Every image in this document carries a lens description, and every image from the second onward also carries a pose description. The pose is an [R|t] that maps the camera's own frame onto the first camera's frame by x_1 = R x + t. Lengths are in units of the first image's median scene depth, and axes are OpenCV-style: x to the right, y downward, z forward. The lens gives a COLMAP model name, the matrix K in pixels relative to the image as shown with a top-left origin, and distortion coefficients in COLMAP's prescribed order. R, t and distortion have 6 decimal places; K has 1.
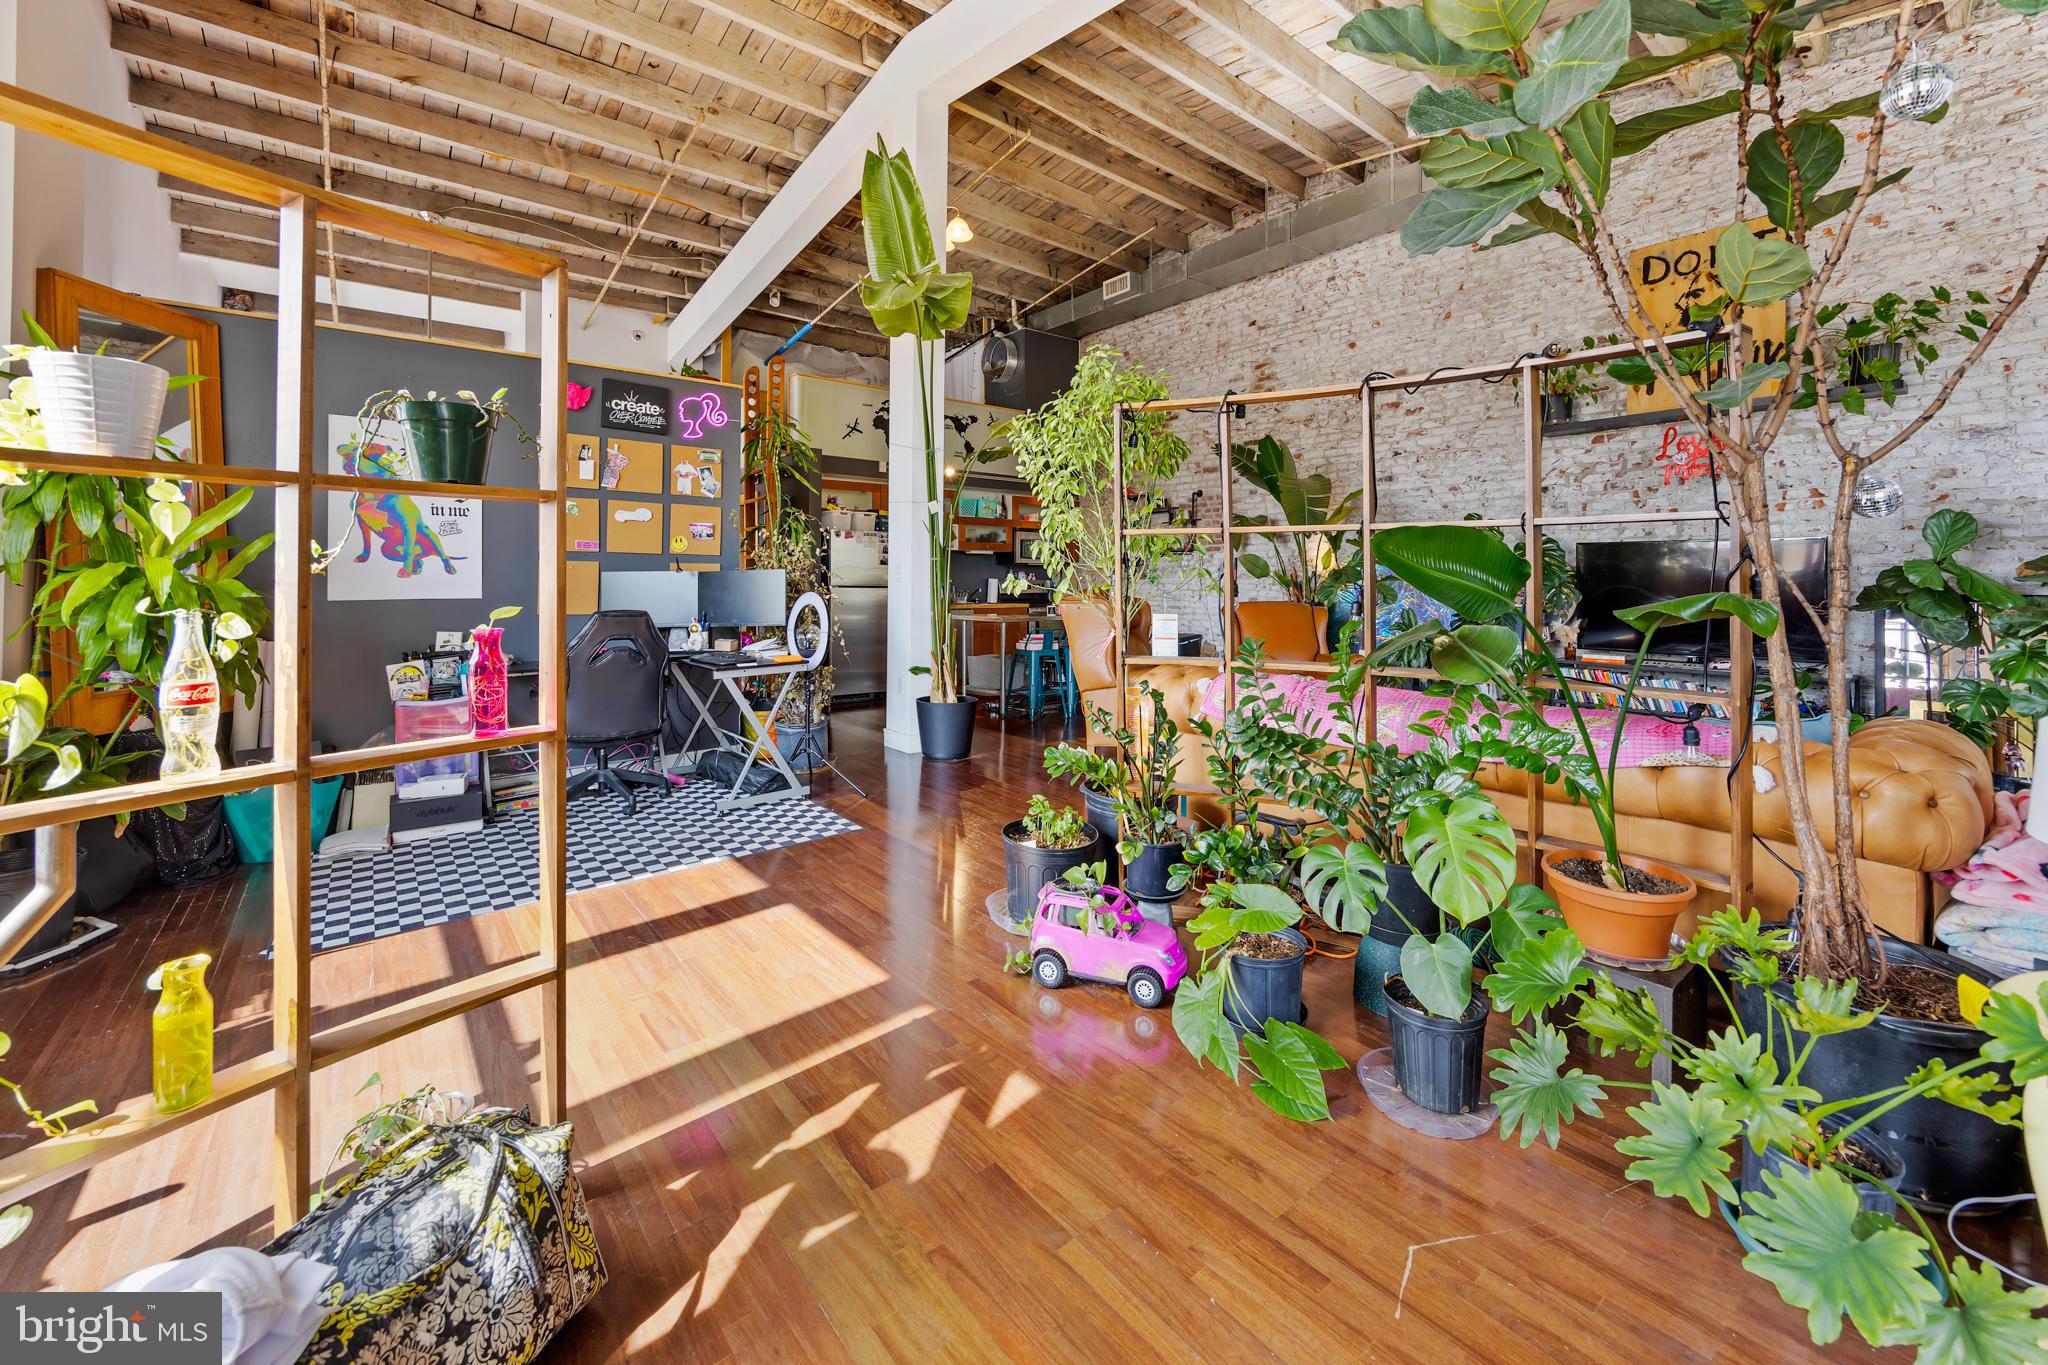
lens RADIAL K [[838.3, 0, 1021.9], [0, 838.3, 565.4], [0, 0, 1]] dist [0.001696, -0.000435]
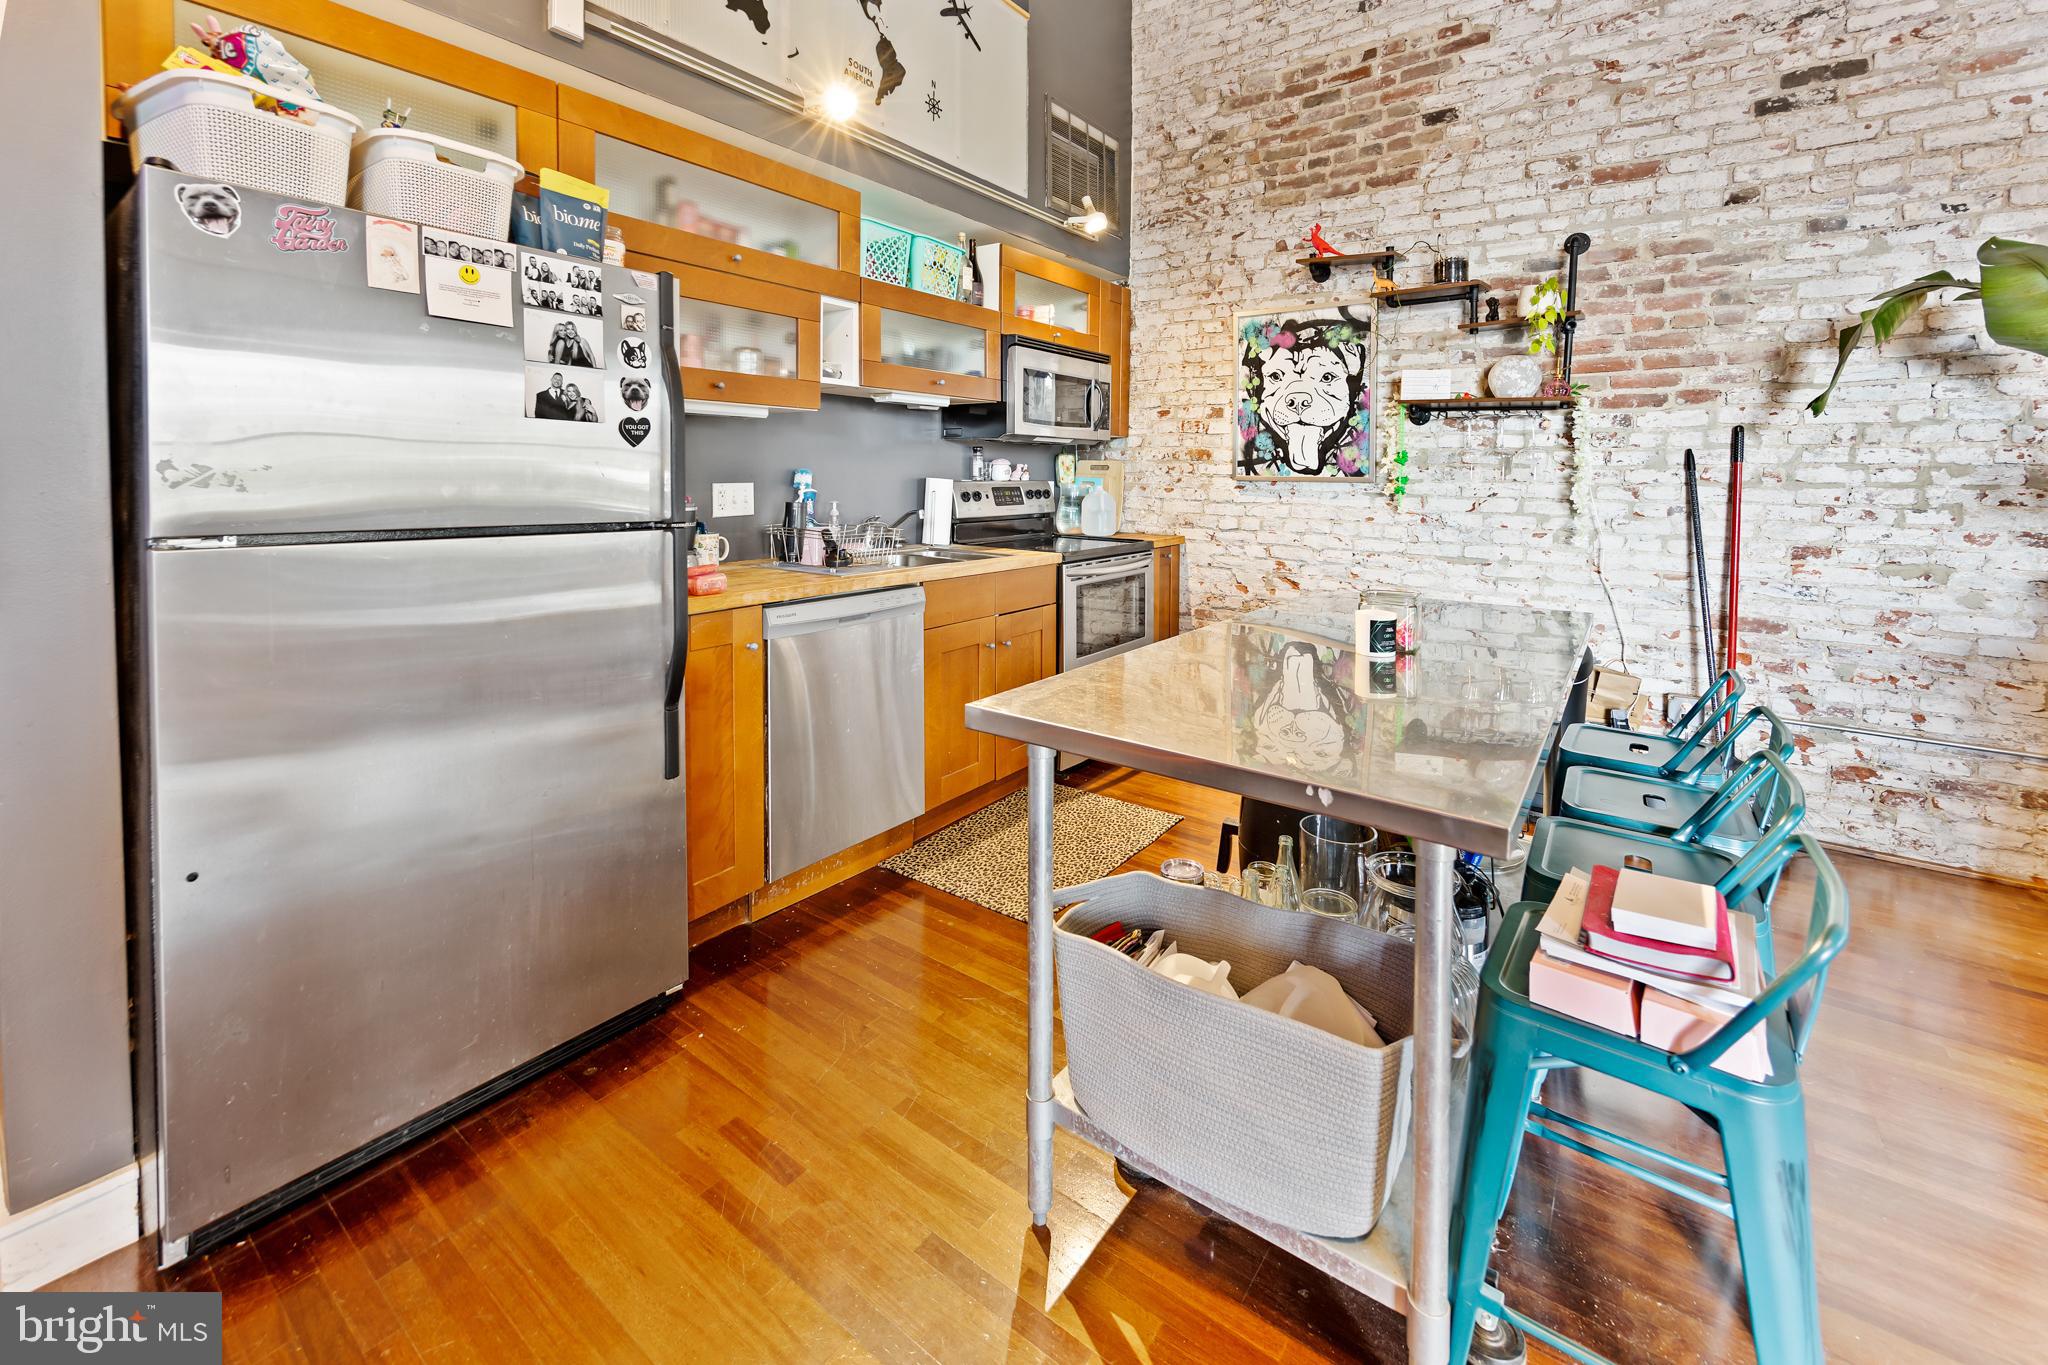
lens RADIAL K [[848.3, 0, 1020.9], [0, 848.3, 489.3], [0, 0, 1]] dist [-0.000378, -0.000547]
pose [[0.965197, -0.001749, 0.261516, -0.199455], [-0.010716, 0.998873, 0.046229, 0.006322], [-0.261303, -0.047422, 0.964091, 1.320534]]
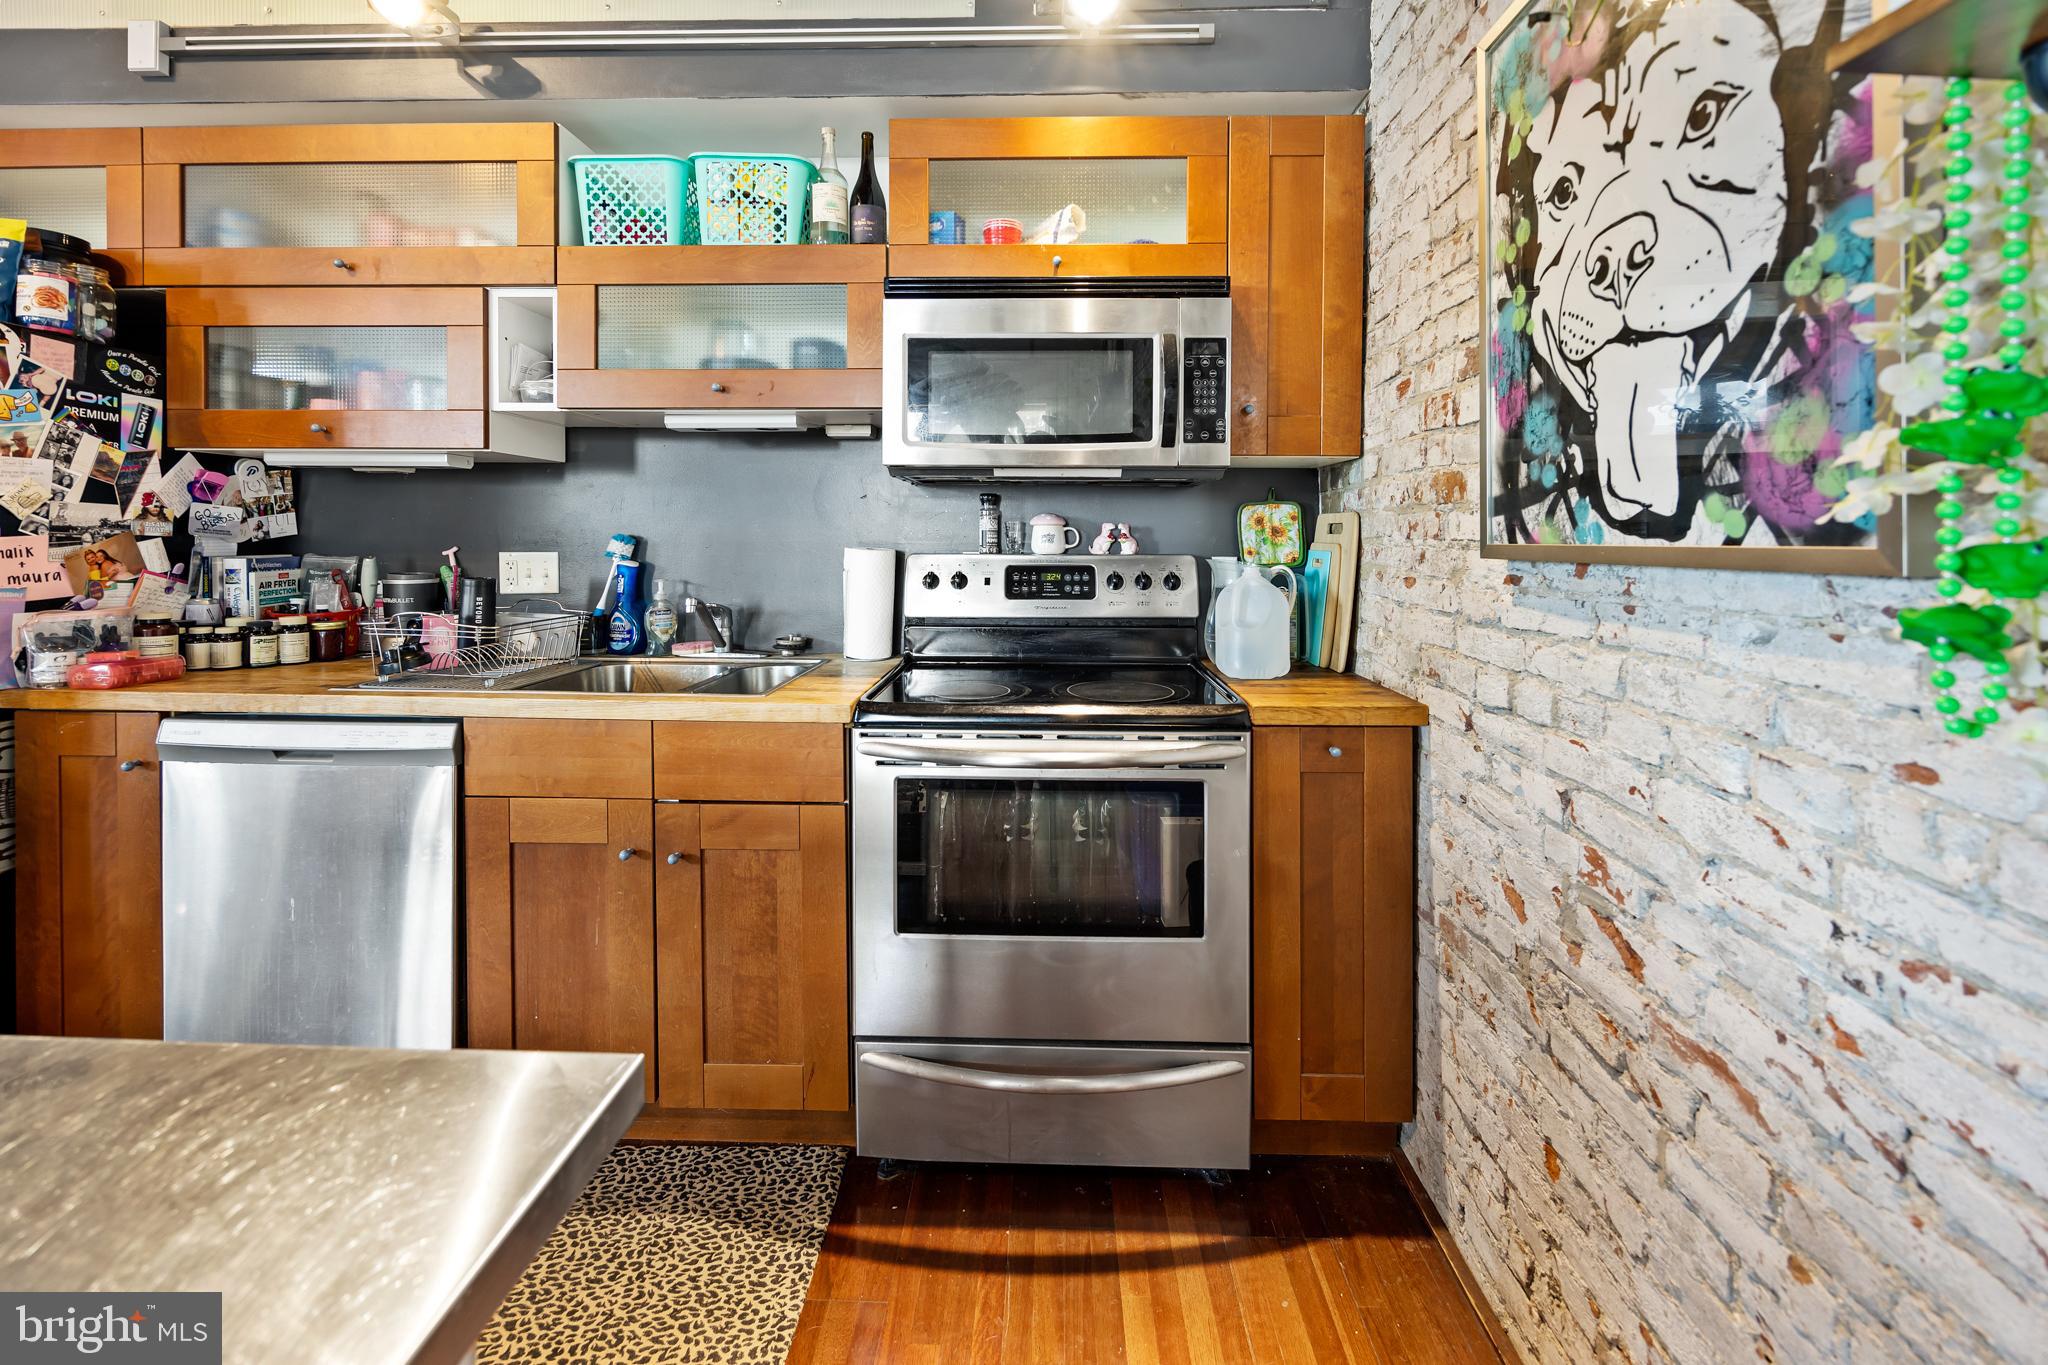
lens RADIAL K [[834.0, 0, 1018.8], [0, 834.0, 546.6], [0, 0, 1]] dist [-0.000662, -0.000083]
pose [[0.767760, 0.004394, -0.640722, 0.273473], [0.014870, 0.999585, 0.024673, 0.021269], [0.640564, -0.028471, 0.767376, 1.767907]]
